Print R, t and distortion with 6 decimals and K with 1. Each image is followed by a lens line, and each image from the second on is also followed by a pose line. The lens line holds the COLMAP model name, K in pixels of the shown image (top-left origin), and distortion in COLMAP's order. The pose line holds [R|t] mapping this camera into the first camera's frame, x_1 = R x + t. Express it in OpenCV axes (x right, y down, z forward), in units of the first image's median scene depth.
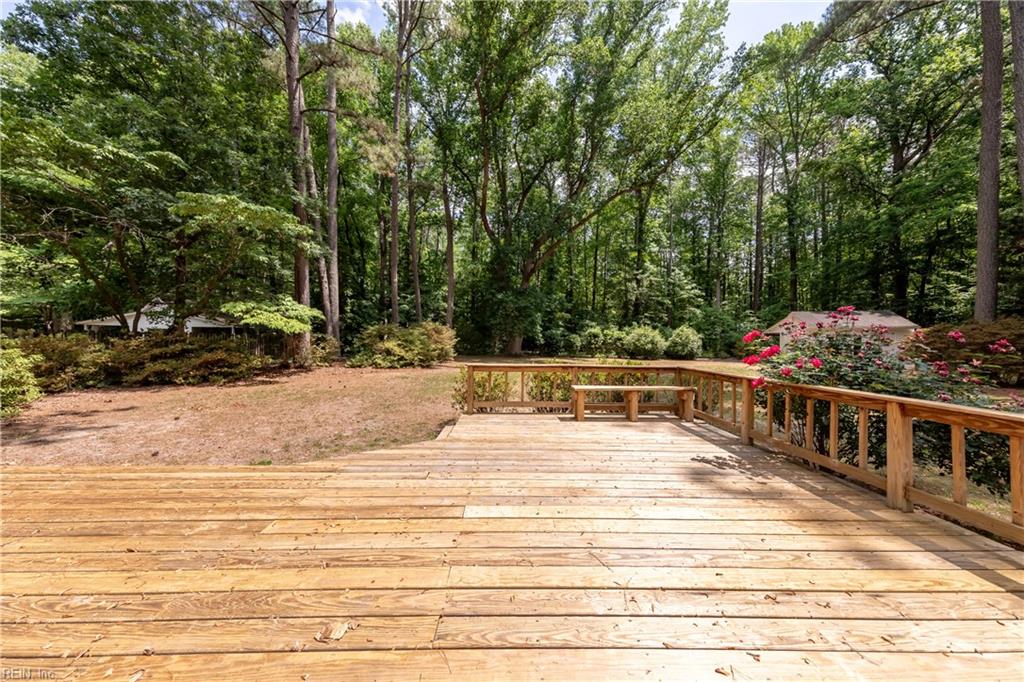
lens RADIAL K [[327.5, 0, 533.0], [0, 327.5, 337.3], [0, 0, 1]] dist [0.001033, 0.000038]
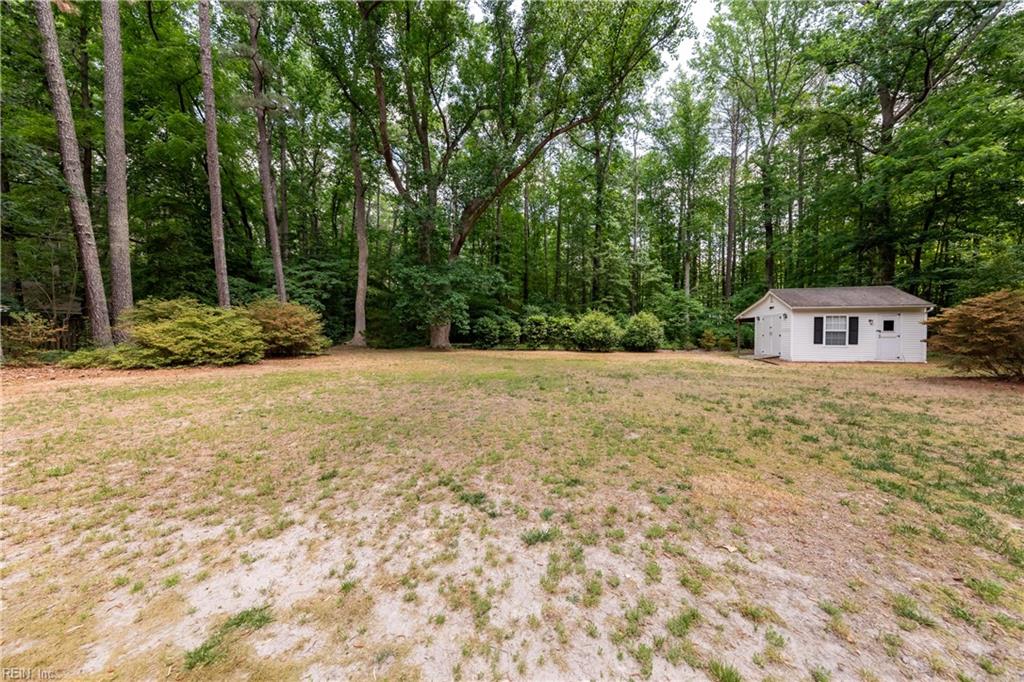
lens RADIAL K [[360.2, 0, 516.9], [0, 360.2, 335.3], [0, 0, 1]] dist [0.000656, -0.000073]
pose [[0.997664, -0.004200, 0.068184, 0.079687], [0.002949, 0.999826, 0.018441, 0.008856], [-0.068250, -0.018197, 0.997502, 0.113880]]
